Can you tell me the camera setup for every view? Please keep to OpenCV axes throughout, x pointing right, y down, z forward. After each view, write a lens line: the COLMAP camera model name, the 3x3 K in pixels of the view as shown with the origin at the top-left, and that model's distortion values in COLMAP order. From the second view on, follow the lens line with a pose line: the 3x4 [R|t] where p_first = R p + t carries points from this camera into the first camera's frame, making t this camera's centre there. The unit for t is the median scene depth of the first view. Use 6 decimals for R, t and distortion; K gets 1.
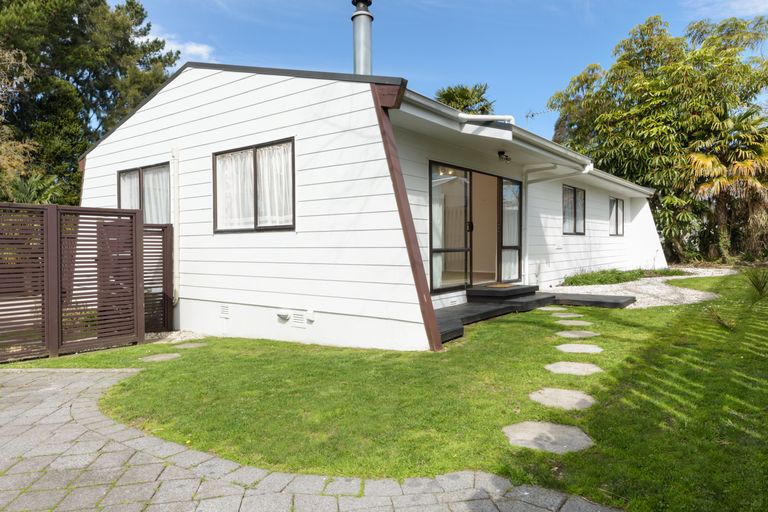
lens RADIAL K [[512.2, 0, 382.1], [0, 512.2, 254.1], [0, 0, 1]] dist [0.036419, 0.002049]
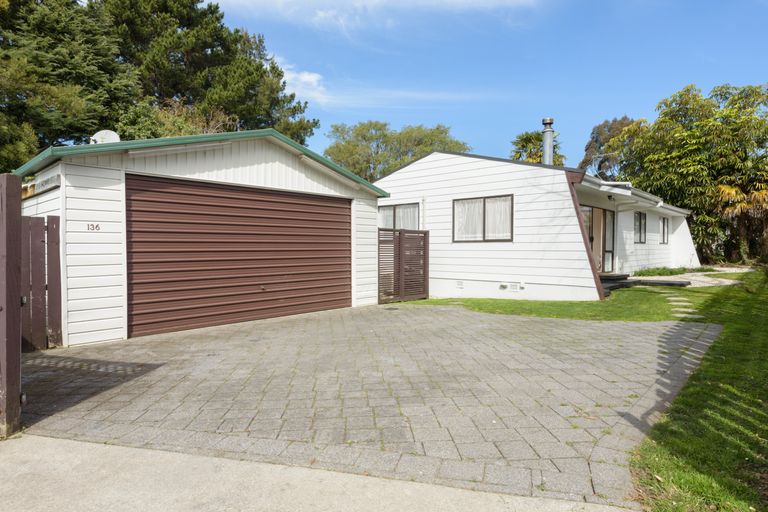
lens RADIAL K [[453.6, 0, 386.5], [0, 453.6, 253.8], [0, 0, 1]] dist [0.038931, -0.002026]
pose [[0.997577, 0.008114, -0.069094, -0.270295], [-0.008554, 0.999945, -0.006077, 0.007371], [0.069041, 0.006653, 0.997592, -0.386835]]
